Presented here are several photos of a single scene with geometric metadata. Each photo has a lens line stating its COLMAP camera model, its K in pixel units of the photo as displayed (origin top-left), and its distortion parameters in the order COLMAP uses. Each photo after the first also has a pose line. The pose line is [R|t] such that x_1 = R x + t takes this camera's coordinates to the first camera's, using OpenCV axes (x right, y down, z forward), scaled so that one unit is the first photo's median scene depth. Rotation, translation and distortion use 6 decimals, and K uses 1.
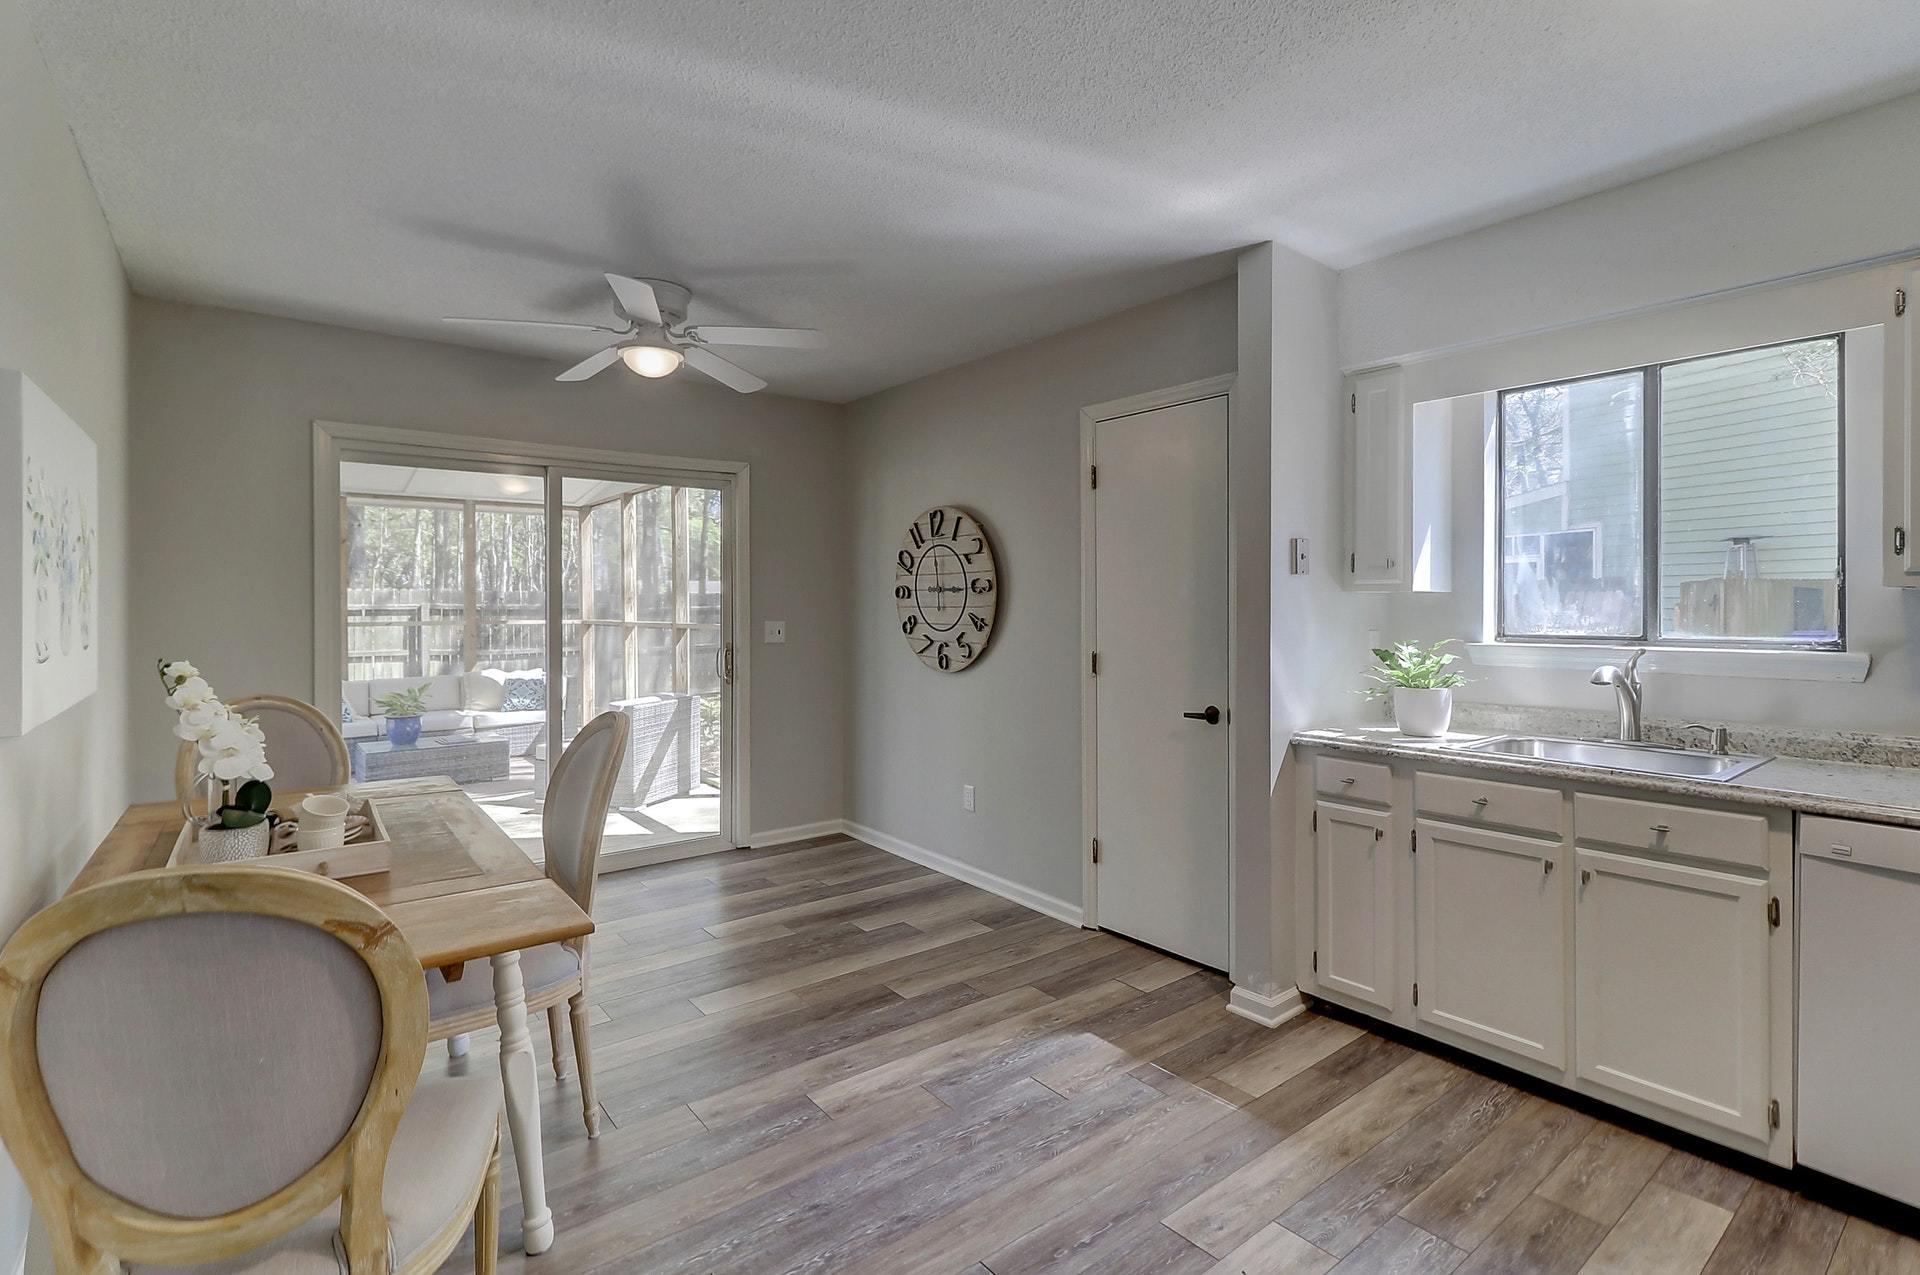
lens RADIAL K [[895.4, 0, 953.2], [0, 895.4, 603.5], [0, 0, 1]] dist [0.001078, 0.001604]
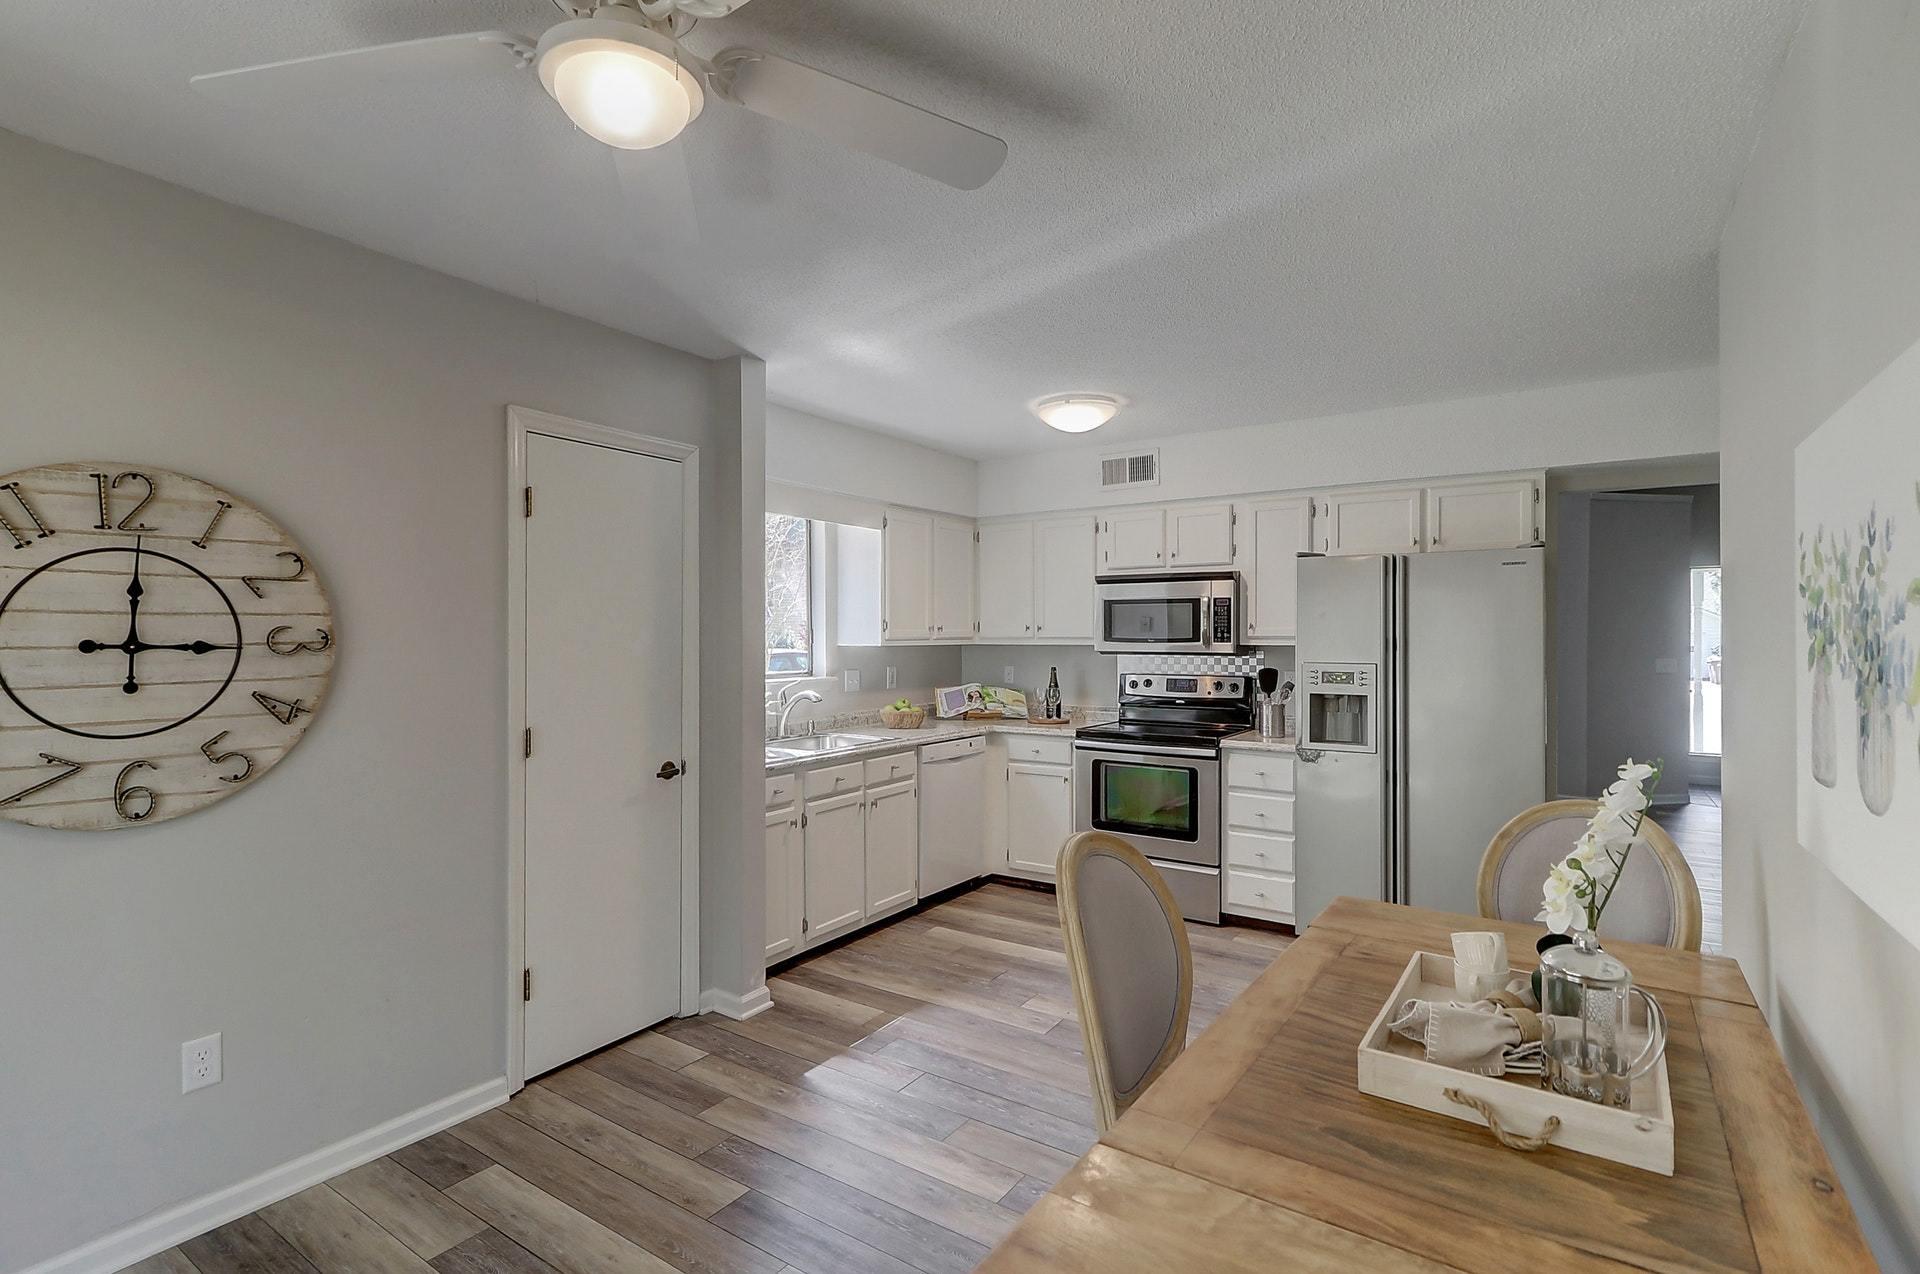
lens RADIAL K [[895.4, 0, 958.5], [0, 895.4, 632.8], [0, 0, 1]] dist [0.001078, 0.001604]
pose [[-0.303637, 0.001433, 0.952787, -0.695212], [-0.000579, 0.999998, -0.001689, -0.026864], [-0.952788, -0.001064, -0.303635, 0.884682]]
